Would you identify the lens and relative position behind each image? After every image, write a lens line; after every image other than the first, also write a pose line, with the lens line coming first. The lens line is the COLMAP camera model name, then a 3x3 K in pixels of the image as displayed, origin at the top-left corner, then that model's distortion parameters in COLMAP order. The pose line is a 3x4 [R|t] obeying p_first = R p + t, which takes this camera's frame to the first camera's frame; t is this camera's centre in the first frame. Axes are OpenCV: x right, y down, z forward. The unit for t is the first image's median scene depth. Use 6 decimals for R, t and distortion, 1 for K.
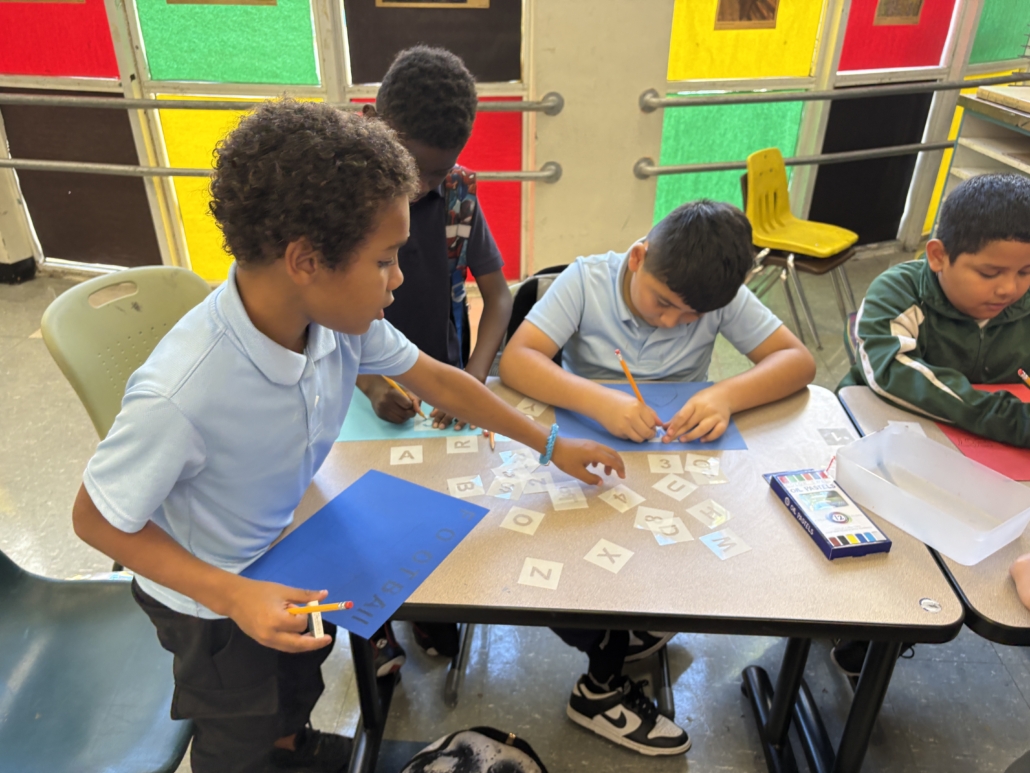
lens RADIAL K [[777.8, 0, 515.0], [0, 777.8, 386.5], [0, 0, 1]] dist [0.002049, -0.003079]
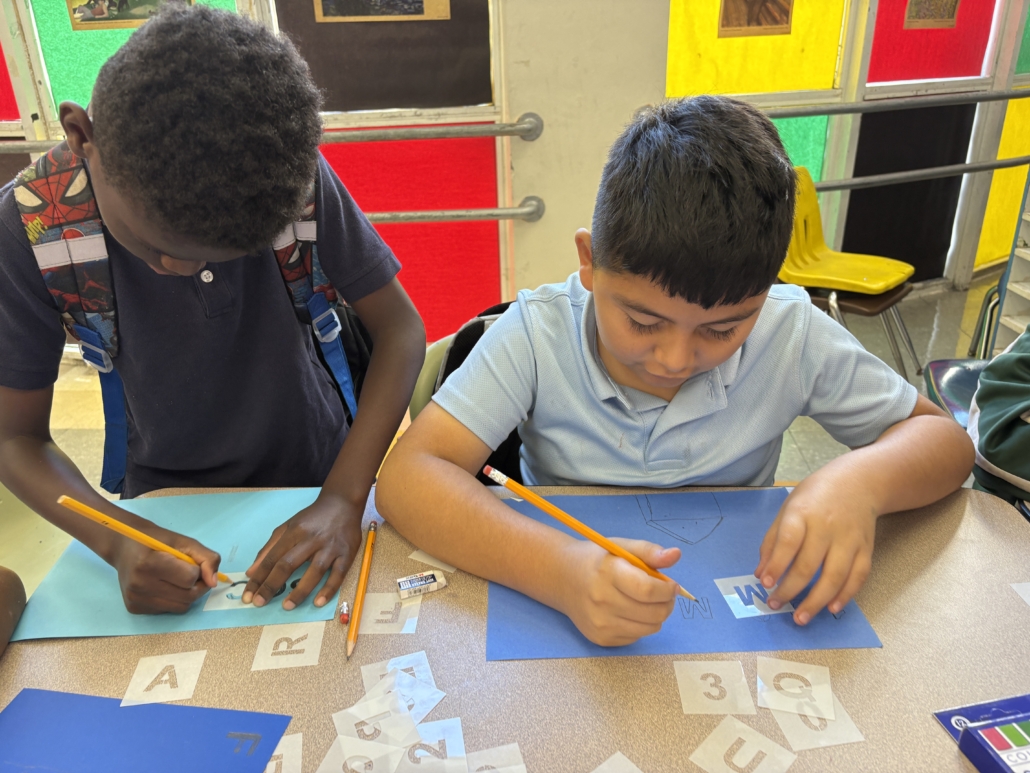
lens RADIAL K [[777.8, 0, 515.0], [0, 777.8, 386.5], [0, 0, 1]] dist [0.002049, -0.003079]
pose [[0.999360, -0.034184, -0.010545, 0.030617], [0.033164, 0.995817, -0.085143, -0.014897], [0.013412, 0.084739, 0.996313, 0.184953]]
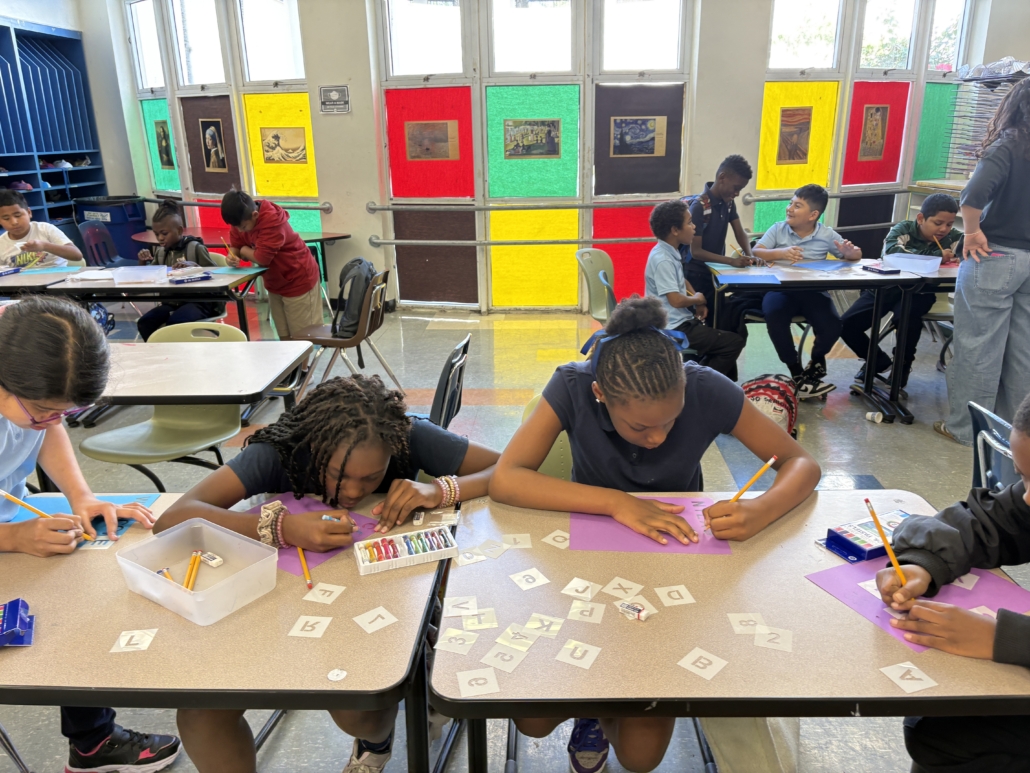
lens RADIAL K [[797.0, 0, 493.5], [0, 797.0, 383.8], [0, 0, 1]] dist [0.007471, 0.007479]
pose [[0.999604, -0.027695, -0.004925, -0.450894], [0.026027, 0.977035, -0.211482, 0.474022], [0.010669, 0.211270, 0.977369, -0.830461]]
